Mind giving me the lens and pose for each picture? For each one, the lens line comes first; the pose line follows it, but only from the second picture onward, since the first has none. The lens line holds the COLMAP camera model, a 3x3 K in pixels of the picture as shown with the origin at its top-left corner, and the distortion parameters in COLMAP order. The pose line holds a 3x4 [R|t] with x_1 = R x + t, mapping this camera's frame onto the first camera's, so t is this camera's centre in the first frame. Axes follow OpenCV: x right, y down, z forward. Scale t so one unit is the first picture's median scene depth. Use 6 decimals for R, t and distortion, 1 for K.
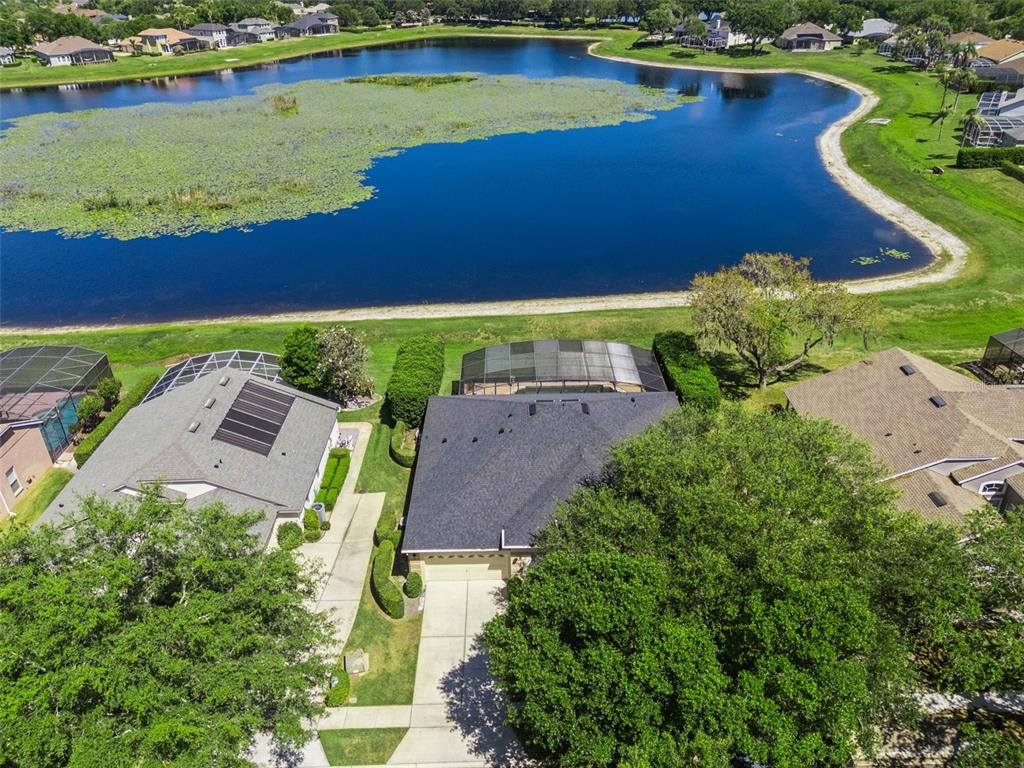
lens RADIAL K [[765.5, 0, 512.0], [0, 765.5, 384.0], [0, 0, 1]] dist [0.069520, -0.059561]
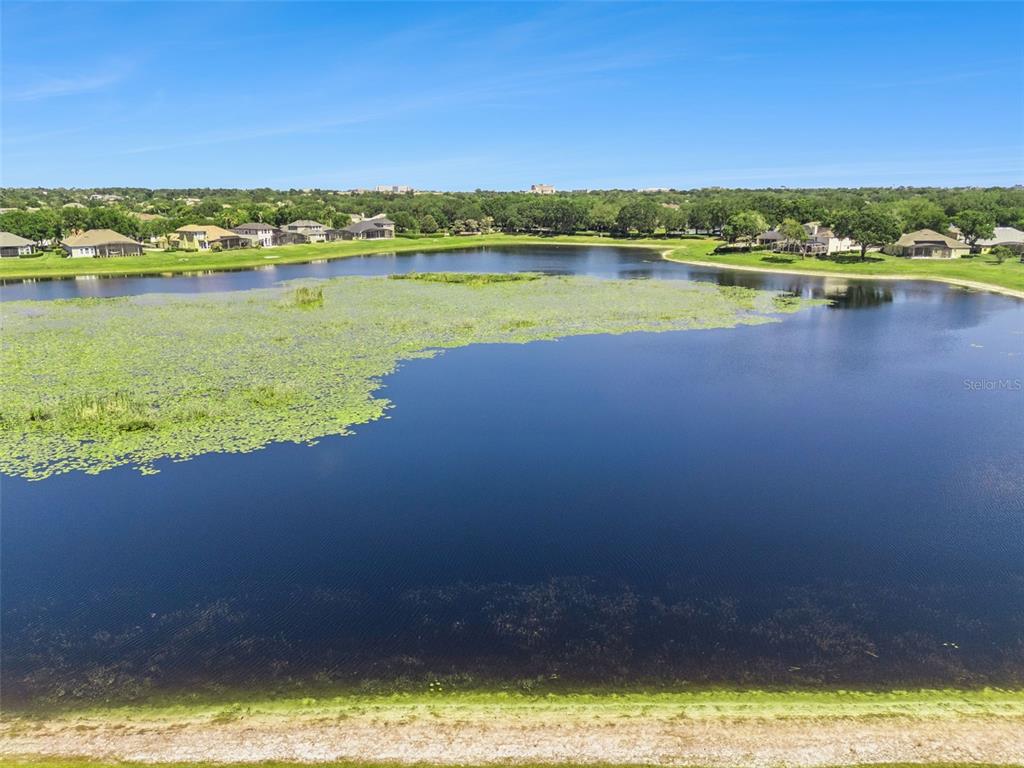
lens RADIAL K [[765.5, 0, 512.0], [0, 765.5, 384.0], [0, 0, 1]] dist [0.069520, -0.059561]
pose [[0.997553, 0.030648, -0.062837, -0.018280], [-0.045992, 0.964605, -0.259659, -0.054388], [0.052655, 0.261913, 0.963654, 0.194006]]
